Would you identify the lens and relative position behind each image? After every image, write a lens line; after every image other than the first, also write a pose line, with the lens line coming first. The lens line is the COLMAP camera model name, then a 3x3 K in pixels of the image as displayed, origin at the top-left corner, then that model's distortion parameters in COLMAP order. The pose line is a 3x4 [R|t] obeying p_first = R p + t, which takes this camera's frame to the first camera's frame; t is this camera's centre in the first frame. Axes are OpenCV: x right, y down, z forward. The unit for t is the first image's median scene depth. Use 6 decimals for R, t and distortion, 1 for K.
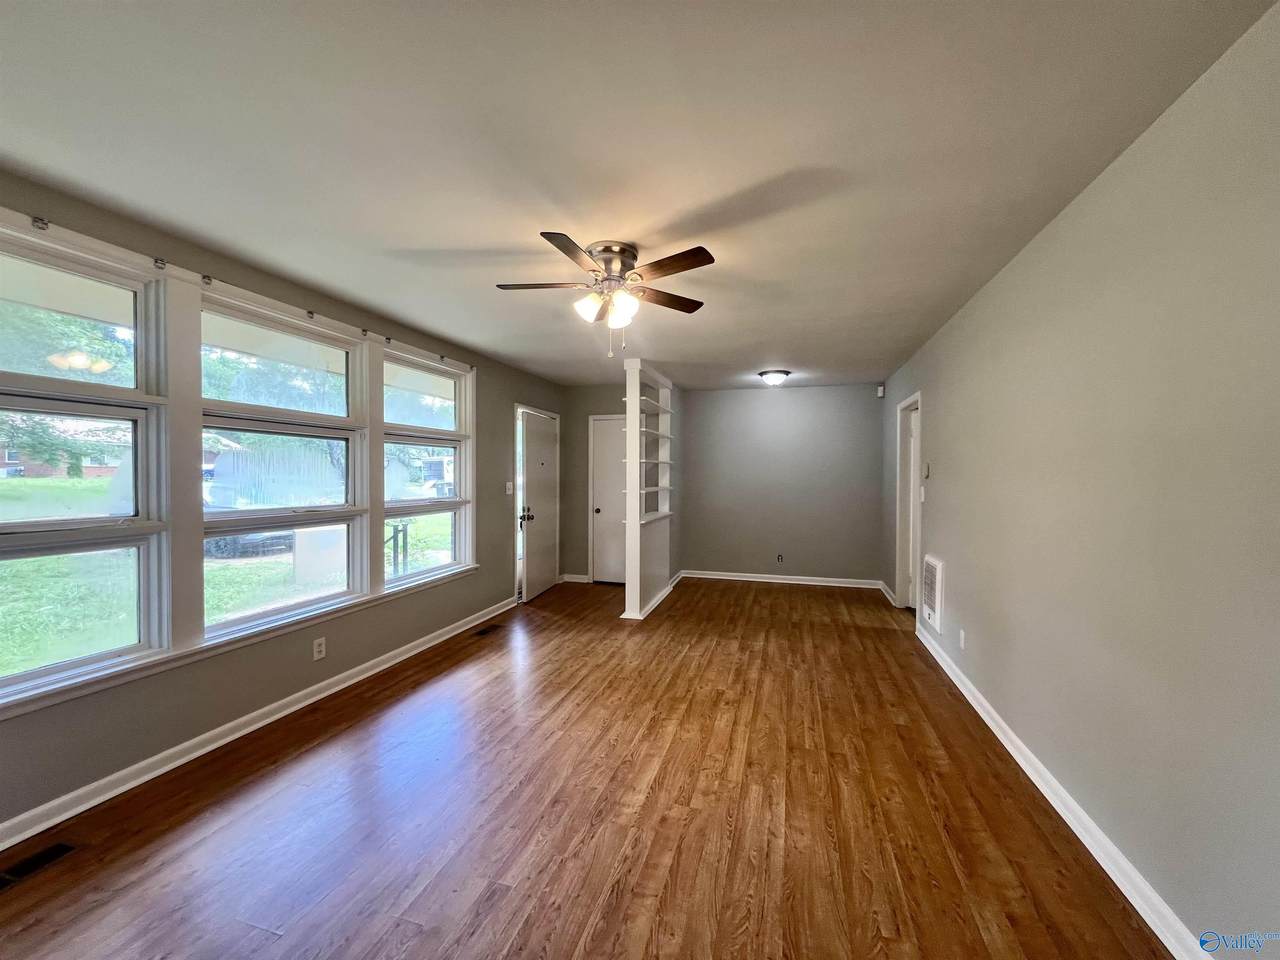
lens RADIAL K [[509.4, 0, 642.2], [0, 509.4, 479.2], [0, 0, 1]] dist [0.000748, -0.000175]
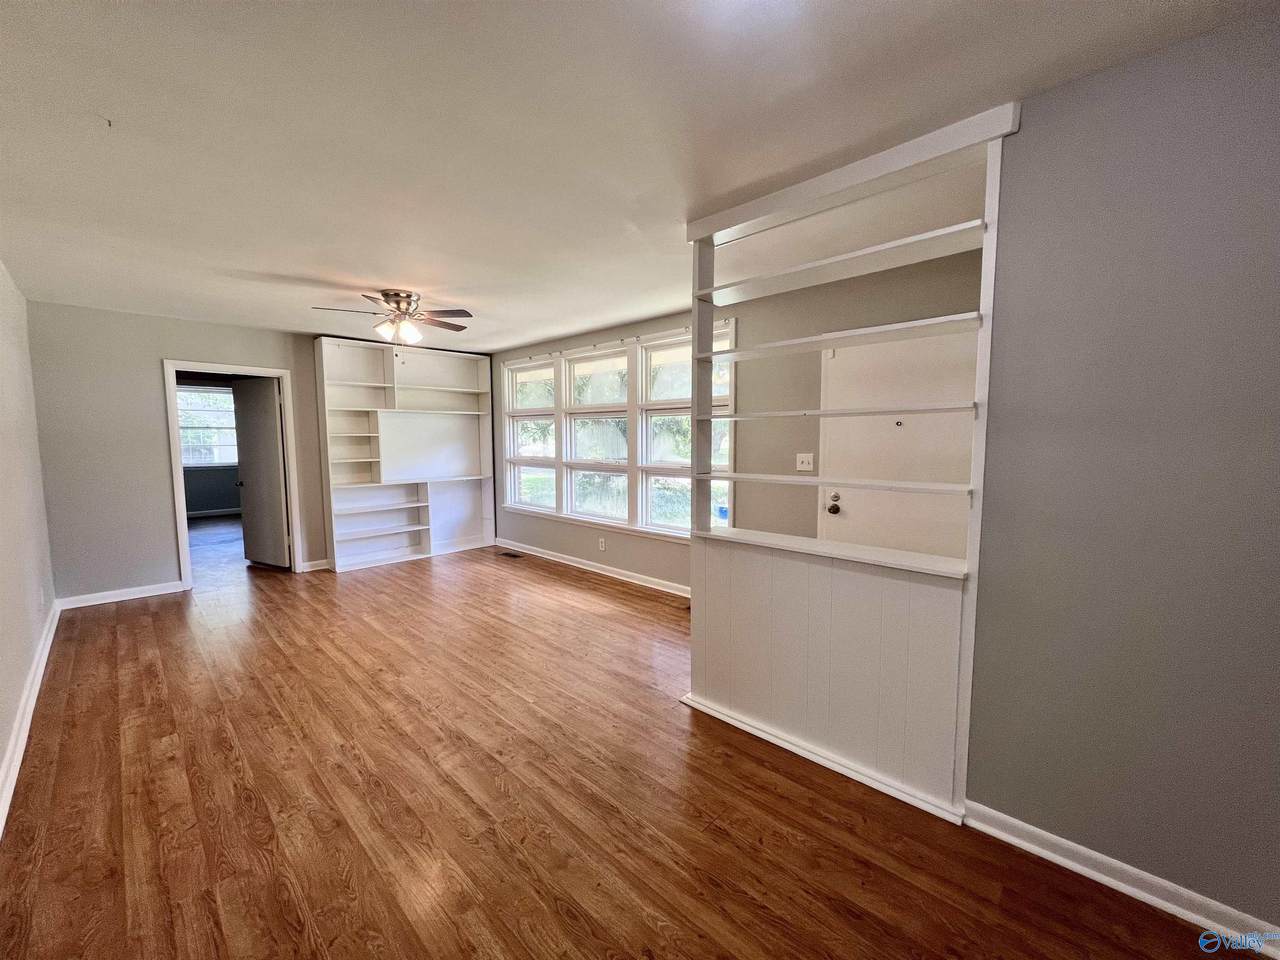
lens RADIAL K [[509.4, 0, 639.4], [0, 509.4, 479.3], [0, 0, 1]] dist [0.000748, -0.000175]
pose [[-0.465696, 0.069475, -0.882214, 0.738624], [-0.008602, 0.996511, 0.083017, -0.021941], [0.884903, 0.046249, -0.463473, 1.776661]]
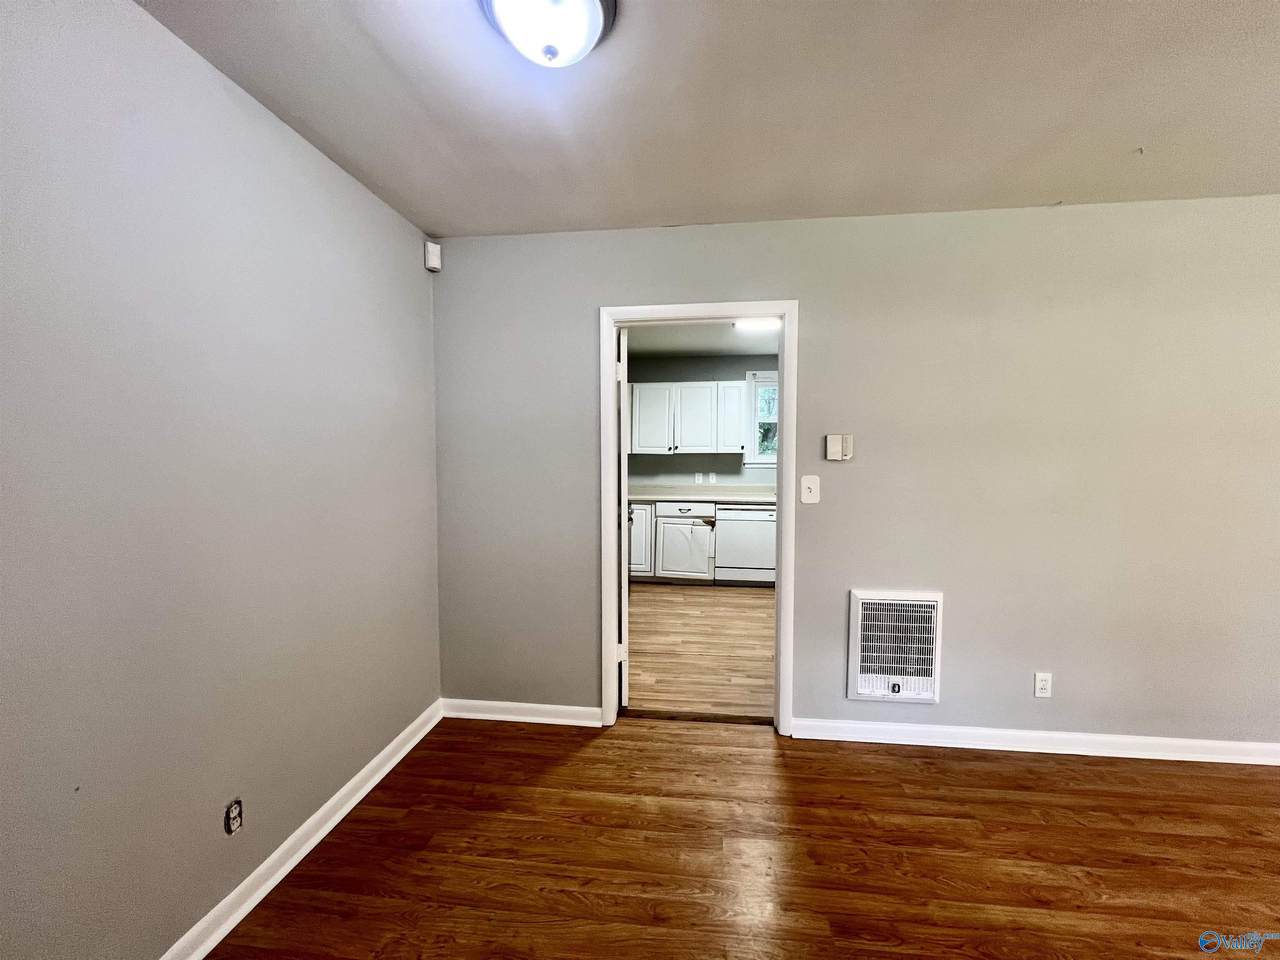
lens RADIAL K [[509.4, 0, 643.3], [0, 509.4, 484.2], [0, 0, 1]] dist [0.000748, -0.000175]
pose [[-0.166002, -0.053396, 0.984679, 0.036186], [0.012636, 0.998336, 0.056267, -0.012056], [-0.986044, 0.021783, -0.165051, 1.673748]]
